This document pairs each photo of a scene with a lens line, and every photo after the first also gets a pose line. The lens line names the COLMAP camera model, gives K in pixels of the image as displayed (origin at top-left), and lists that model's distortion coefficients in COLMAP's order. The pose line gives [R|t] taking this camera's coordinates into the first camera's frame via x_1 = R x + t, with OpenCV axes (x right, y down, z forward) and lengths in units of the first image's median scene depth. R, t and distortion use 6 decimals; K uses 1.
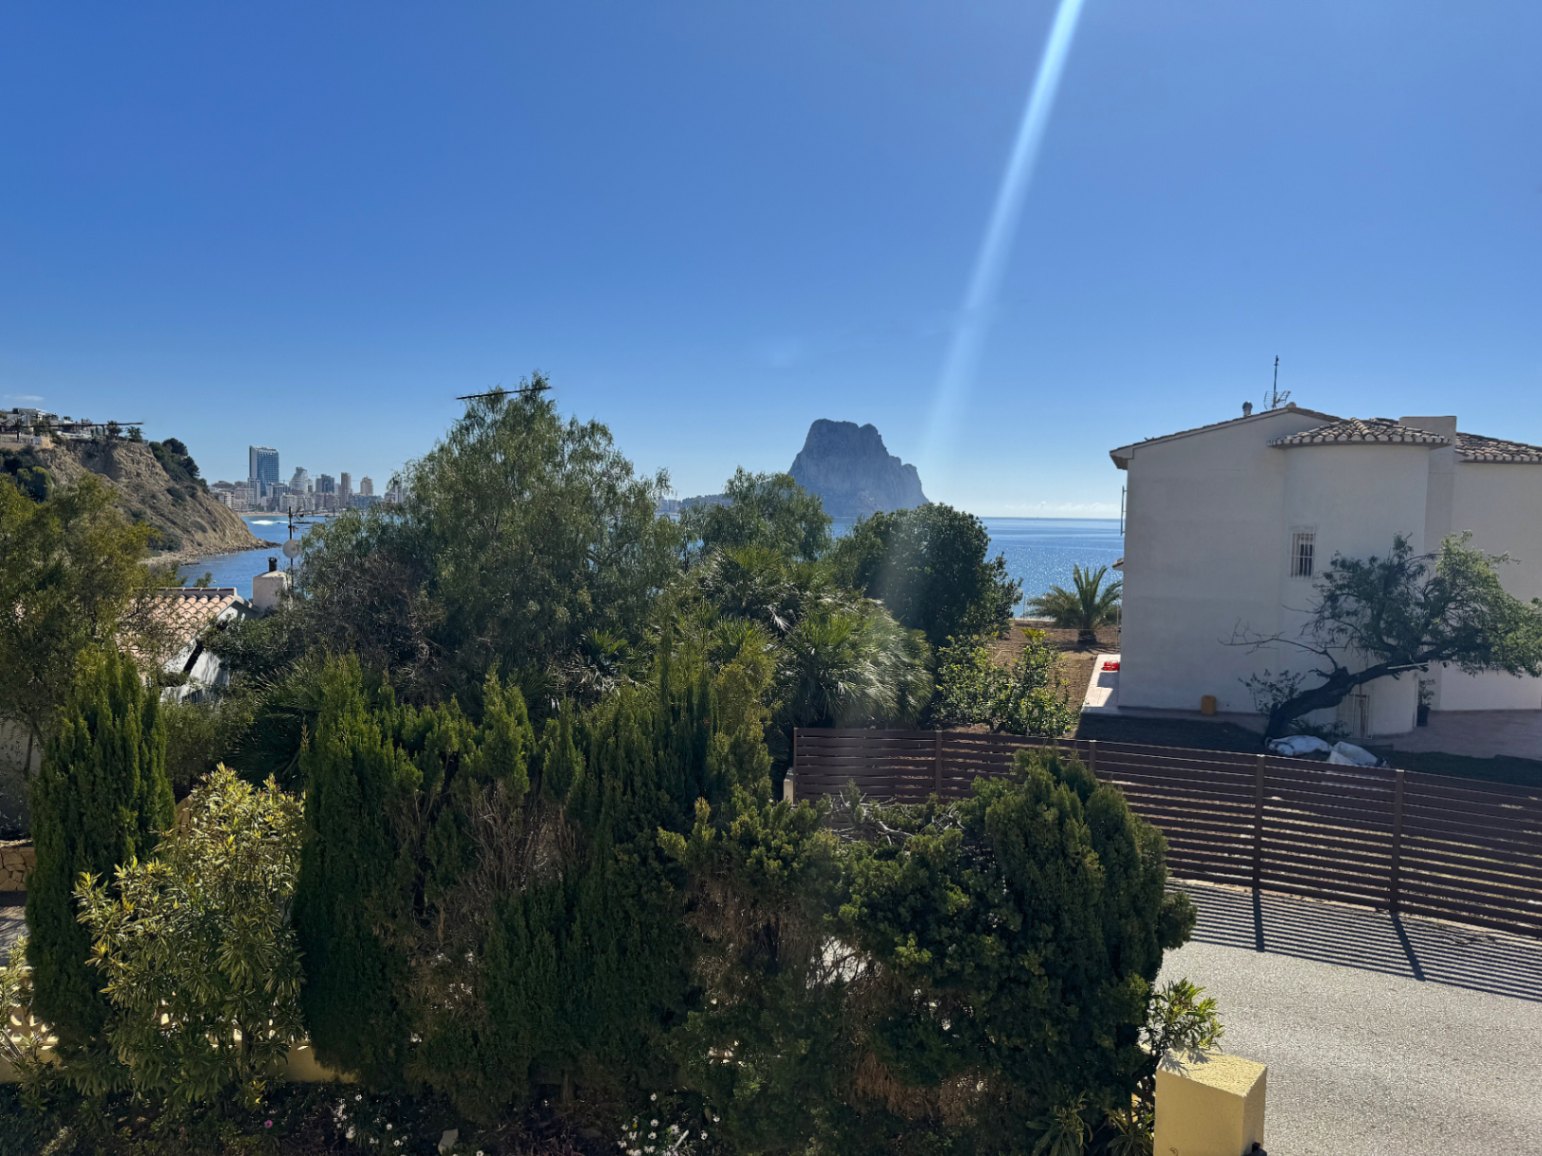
lens RADIAL K [[1084.7, 0, 767.5], [0, 1084.7, 554.6], [0, 0, 1]] dist [0.158384, -0.216517]
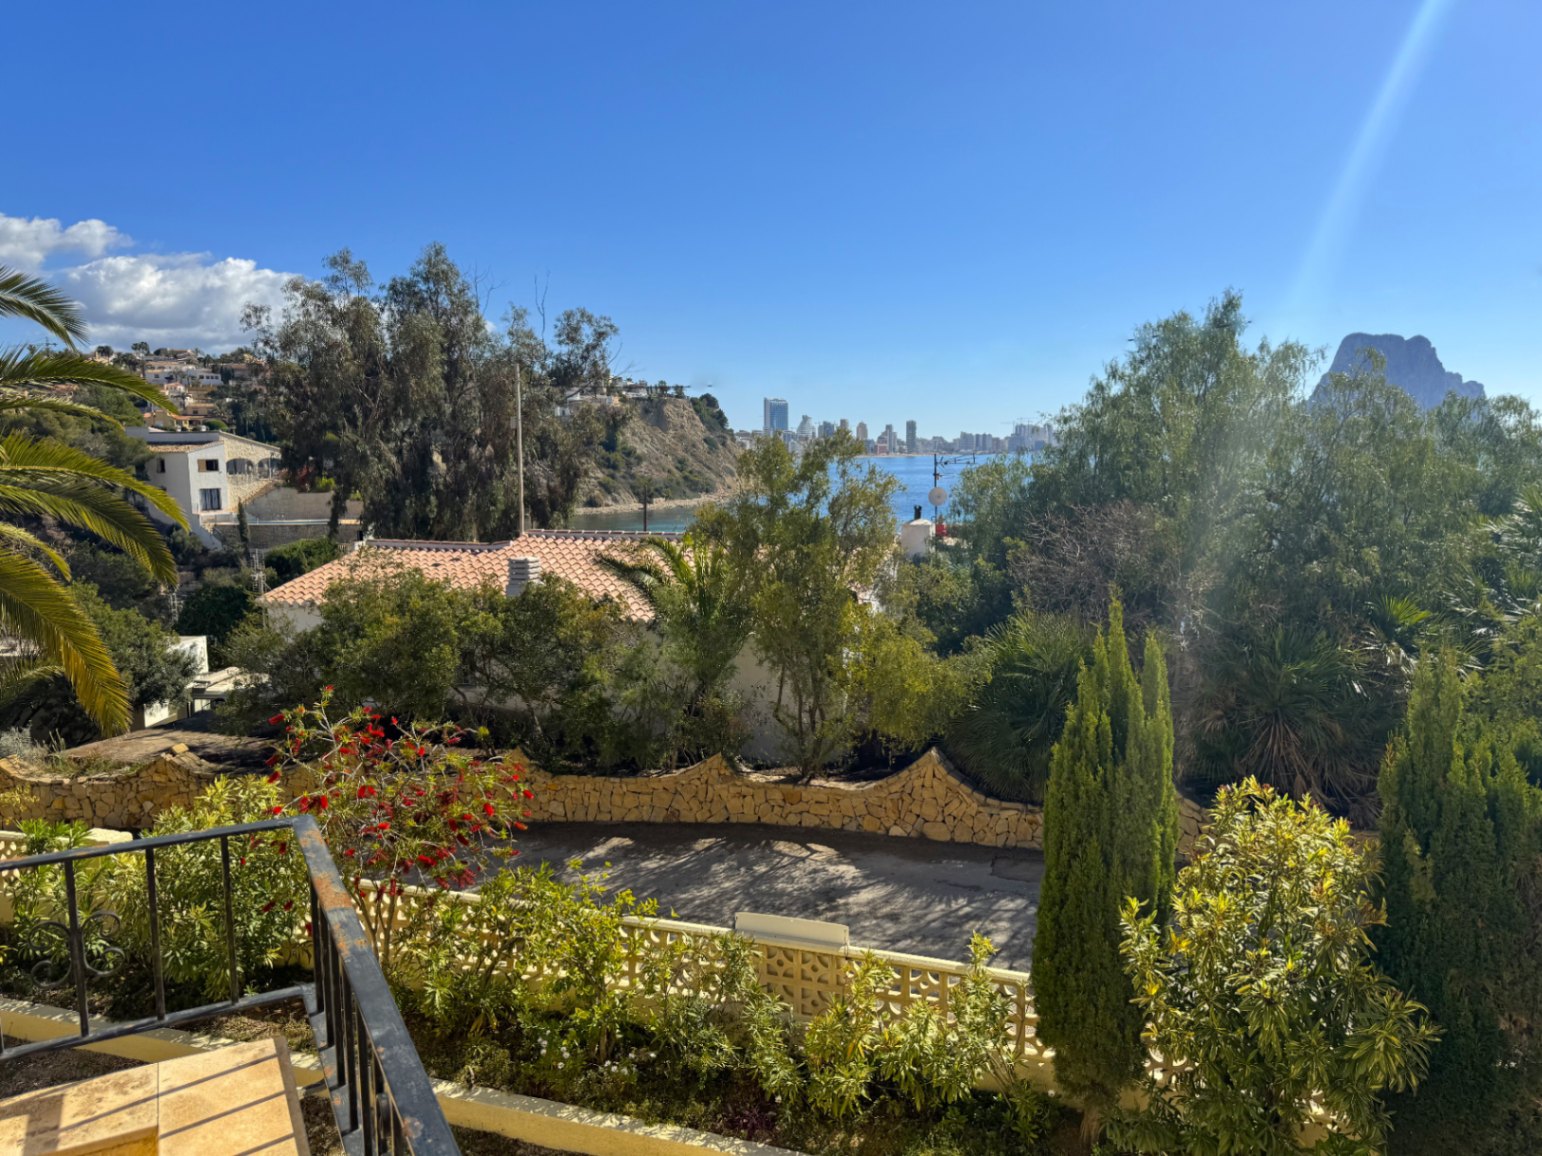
lens RADIAL K [[1087.9, 0, 759.2], [0, 1087.9, 568.5], [0, 0, 1]] dist [0.116886, -0.157325]
pose [[0.906731, 0.024726, -0.420984, -0.213203], [0.003925, 0.997742, 0.067055, -0.009429], [0.421692, -0.062453, 0.904586, 0.054396]]
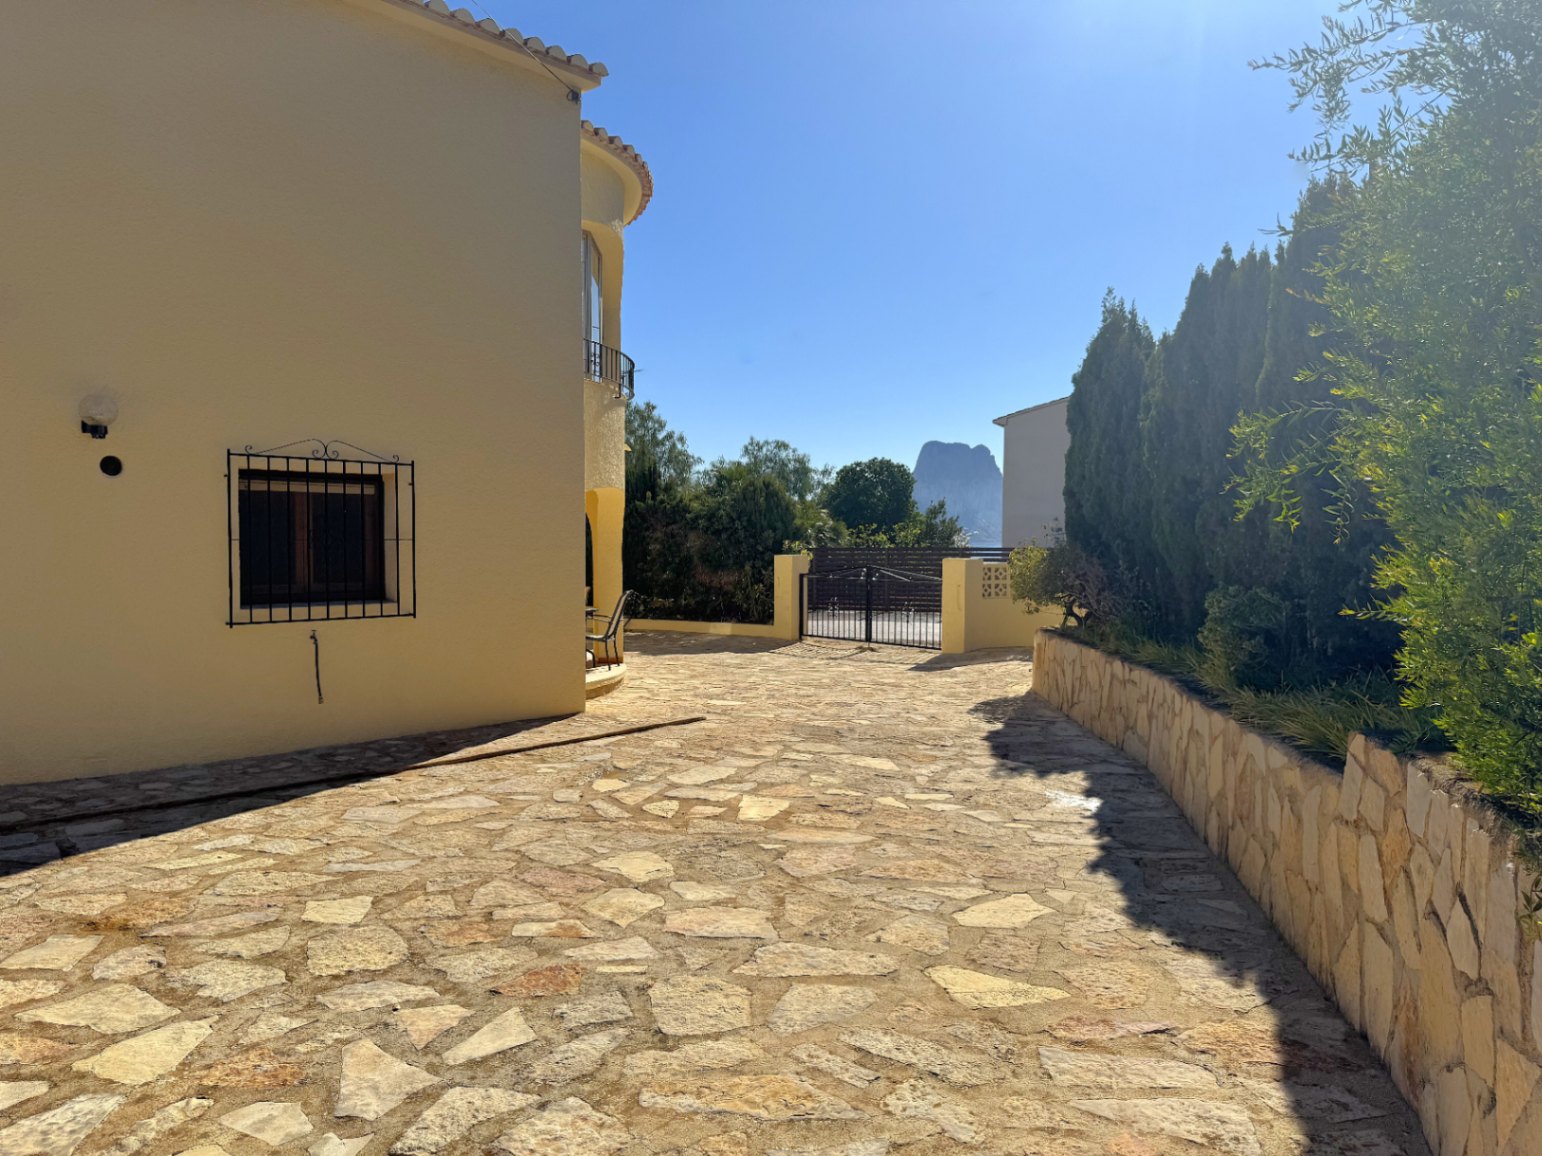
lens RADIAL K [[1087.9, 0, 759.2], [0, 1087.9, 568.5], [0, 0, 1]] dist [0.116886, -0.157325]
pose [[0.993463, -0.012336, -0.113484, 0.239709], [0.011045, 0.999867, -0.012001, 0.189874], [0.113617, 0.010669, 0.993467, -0.820655]]
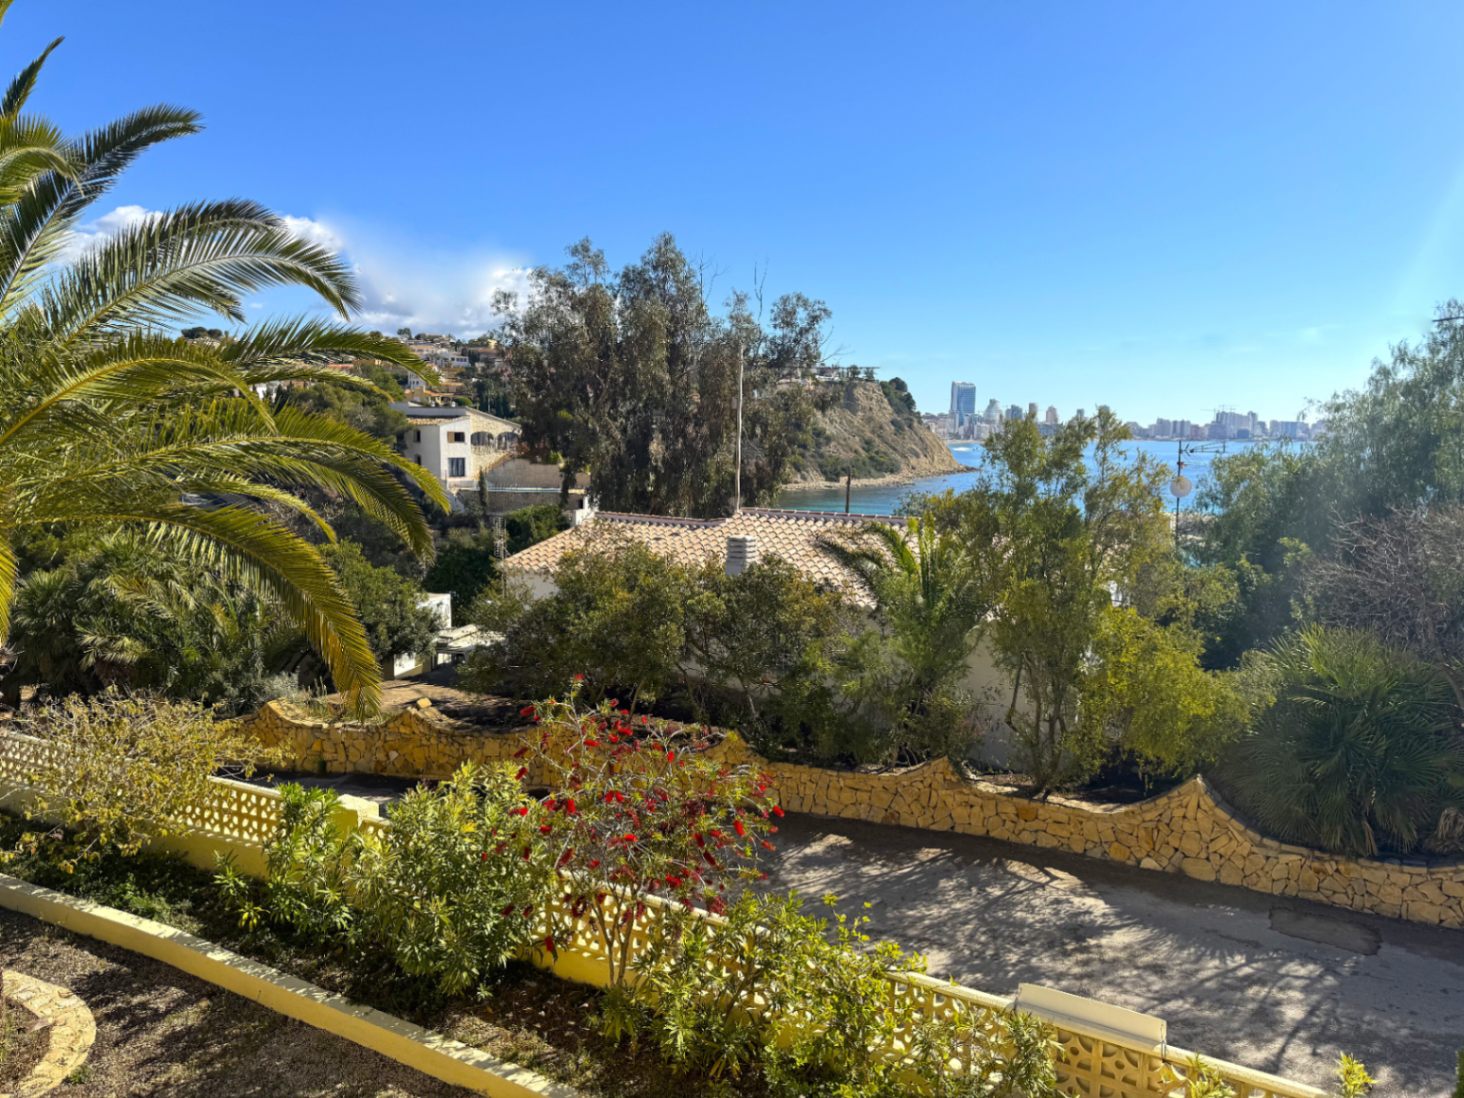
lens RADIAL K [[1029.8, 0, 728.7], [0, 1029.8, 526.7], [0, 0, 1]] dist [0.158384, -0.216517]
pose [[0.803612, 0.053197, -0.592771, -0.287214], [-0.026363, 0.998201, 0.053841, -0.013507], [0.594569, -0.027640, 0.803569, 0.104192]]
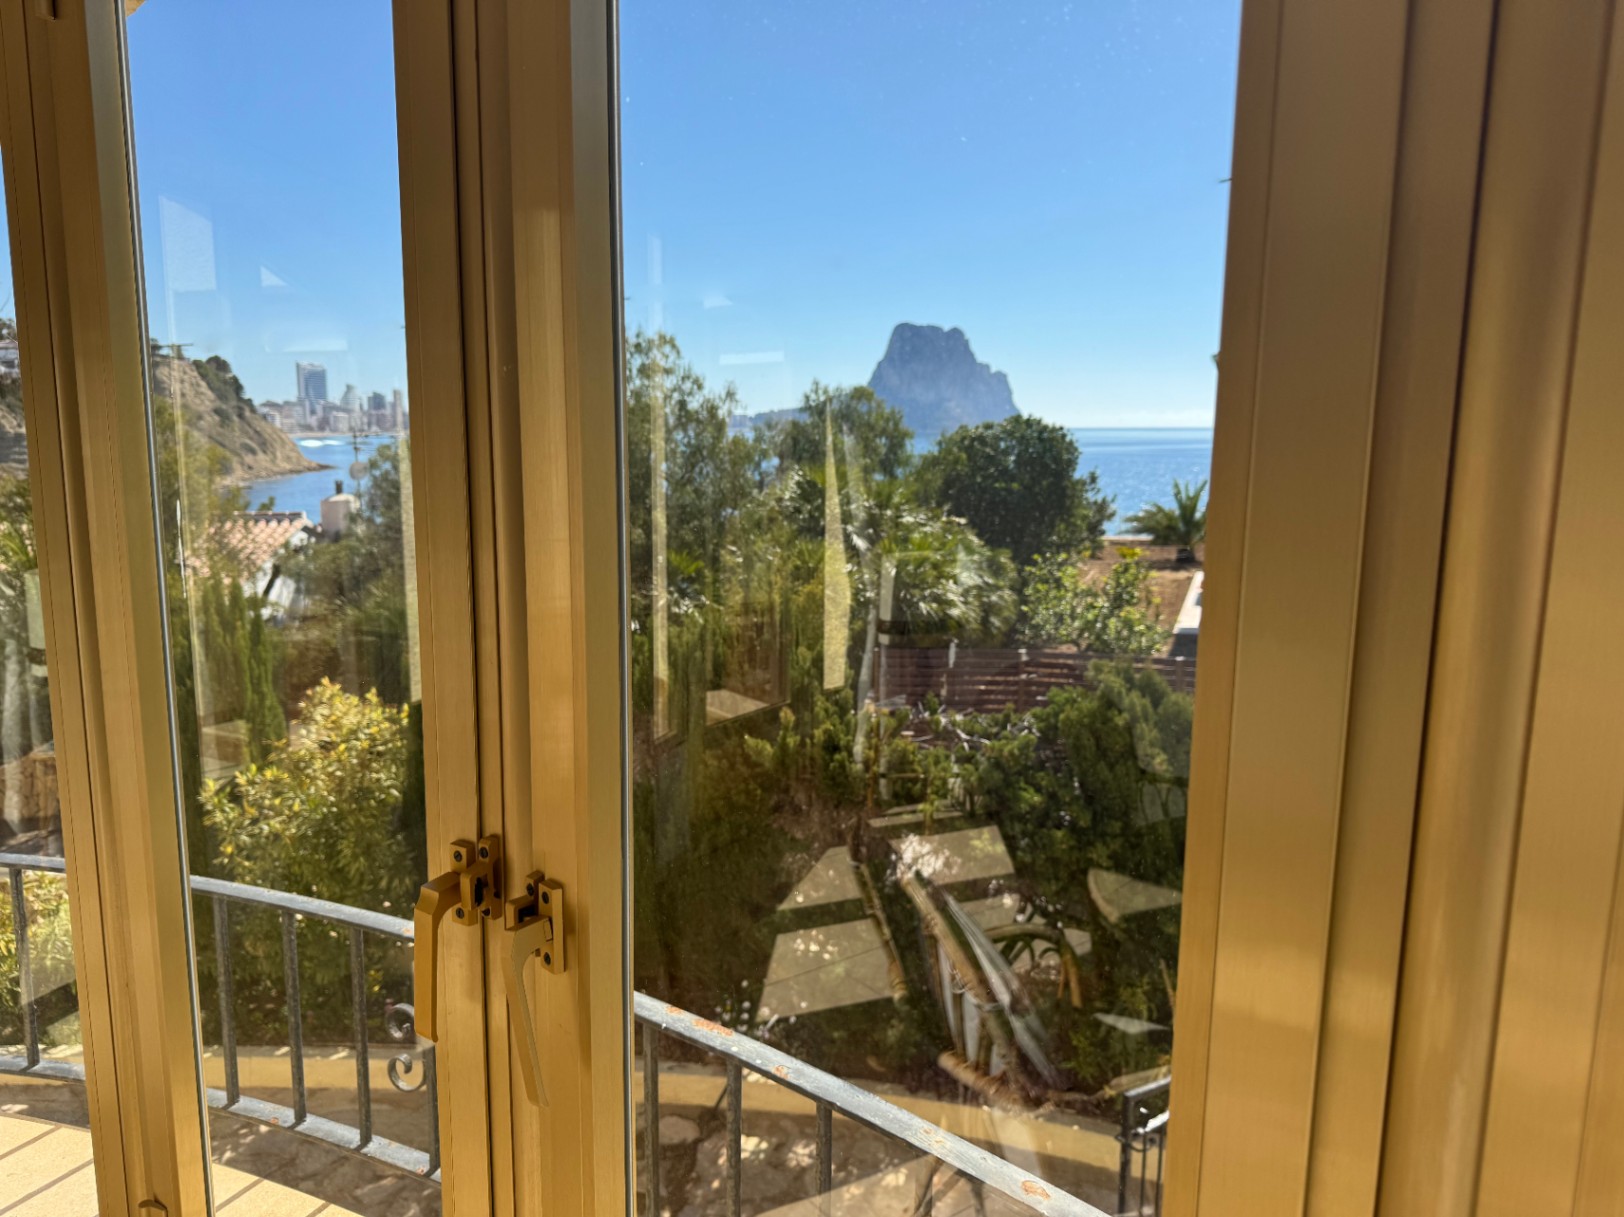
lens RADIAL K [[1153.5, 0, 817.2], [0, 1153.5, 607.0], [0, 0, 1]] dist [0.101448, -0.128441]
pose [[0.999619, -0.009884, -0.025778, -0.000379], [0.012790, 0.993271, 0.115102, 0.000278], [0.024467, -0.115388, 0.993019, -0.032238]]
